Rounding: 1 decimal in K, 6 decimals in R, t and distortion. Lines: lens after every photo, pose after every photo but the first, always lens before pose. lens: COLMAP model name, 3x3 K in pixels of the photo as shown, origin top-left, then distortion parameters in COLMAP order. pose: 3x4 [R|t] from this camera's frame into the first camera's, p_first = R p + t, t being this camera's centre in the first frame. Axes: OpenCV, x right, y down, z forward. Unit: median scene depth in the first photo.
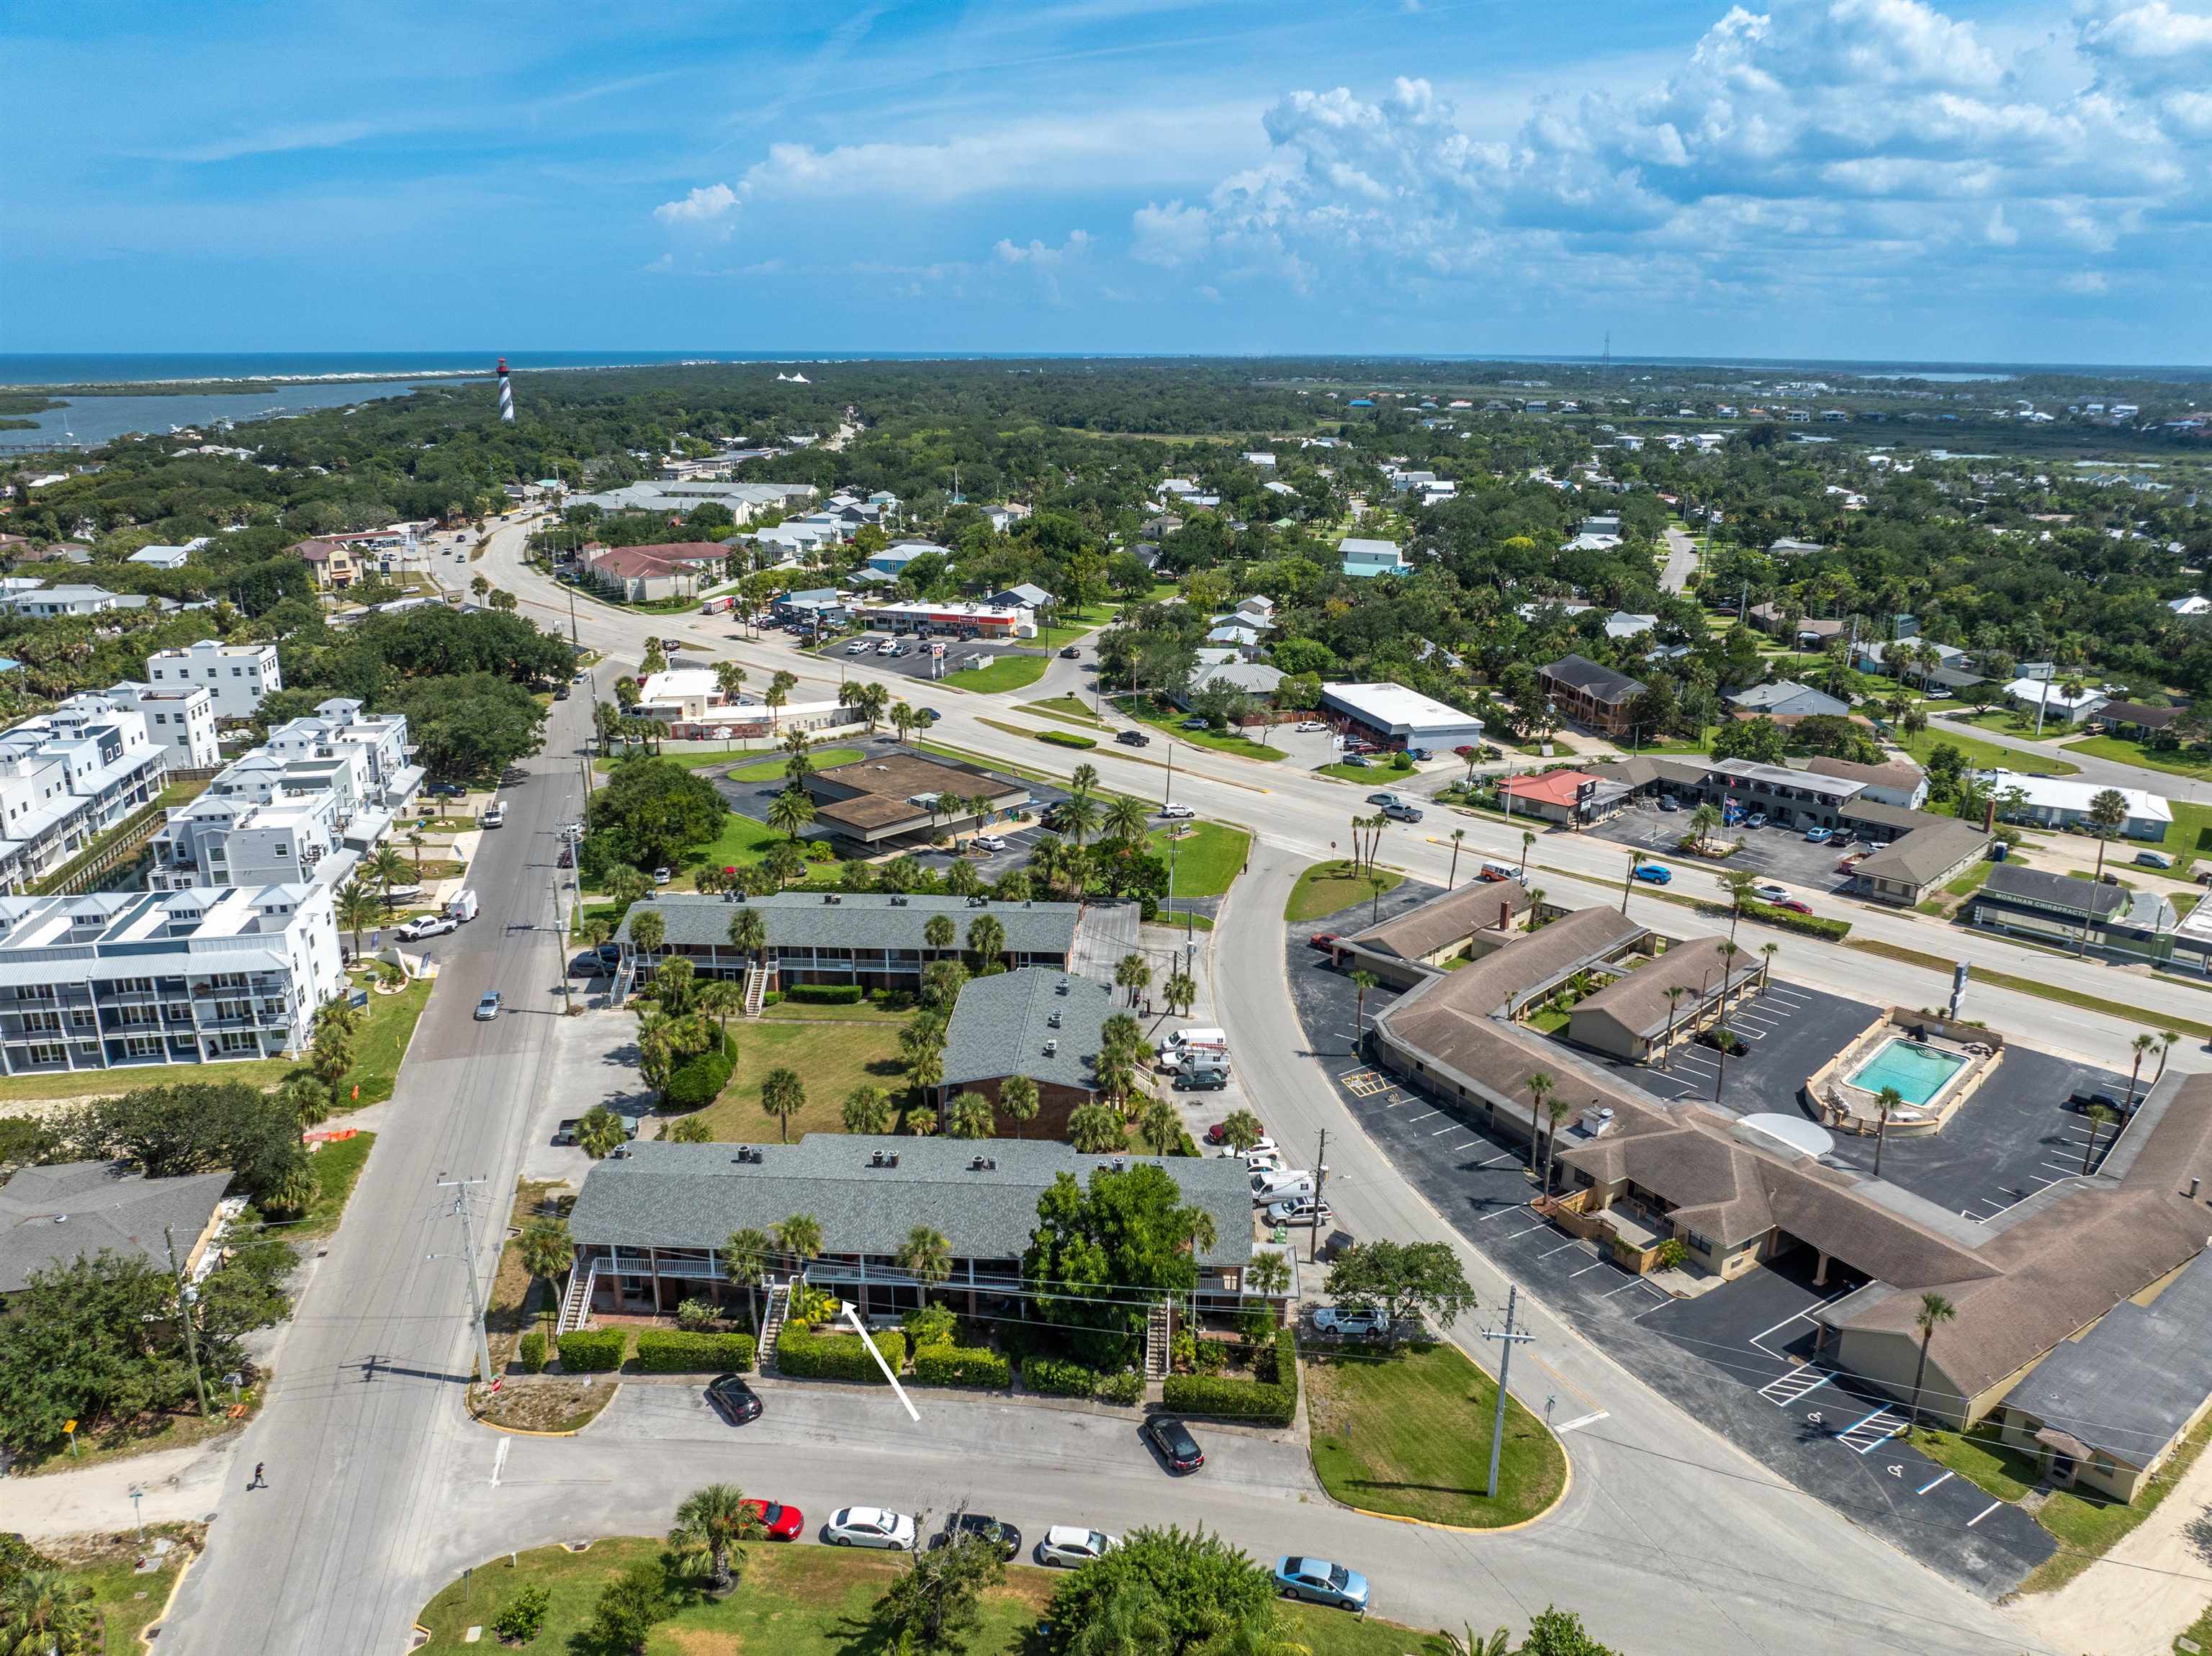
lens RADIAL K [[1578.6, 0, 1141.3], [0, 1578.6, 800.6], [0, 0, 1]] dist [-0.033729, -0.003767]
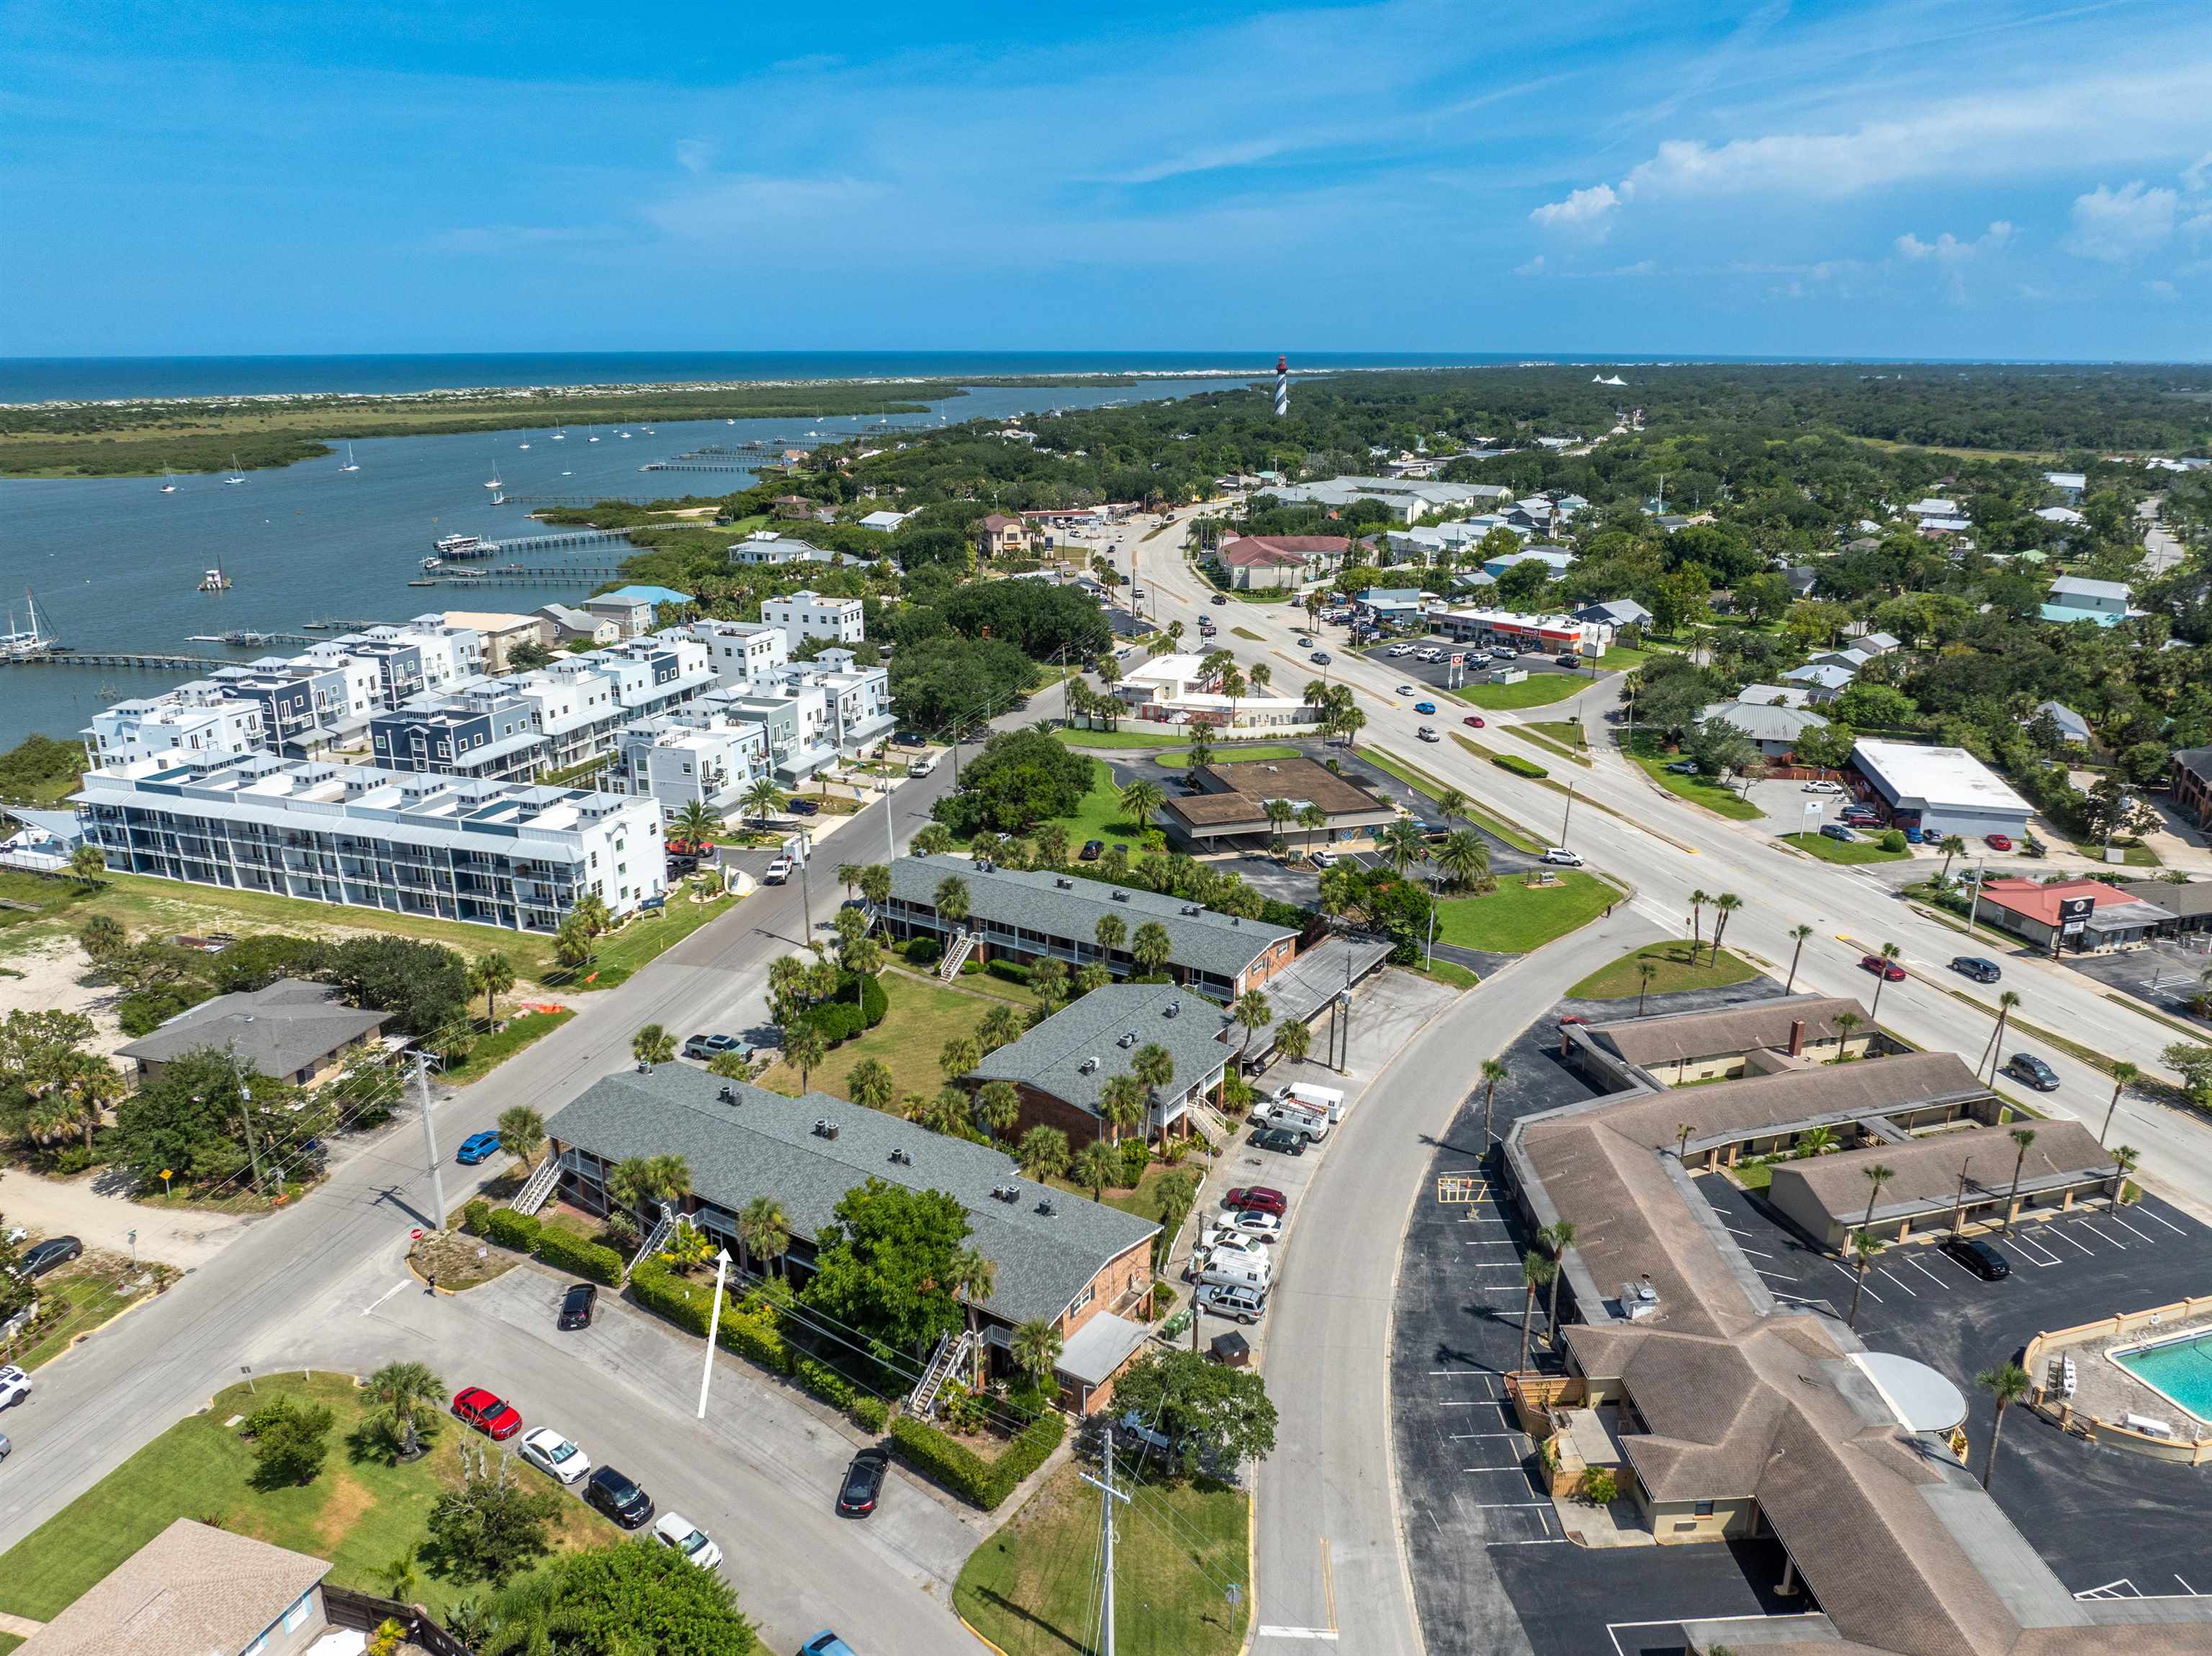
lens RADIAL K [[1578.6, 0, 1121.0], [0, 1578.6, 807.3], [0, 0, 1]] dist [-0.033729, -0.003767]
pose [[0.865302, 0.135543, -0.482577, 0.237698], [-0.134263, 0.990240, 0.037387, -0.021425], [0.482934, 0.032442, 0.875055, 0.100525]]
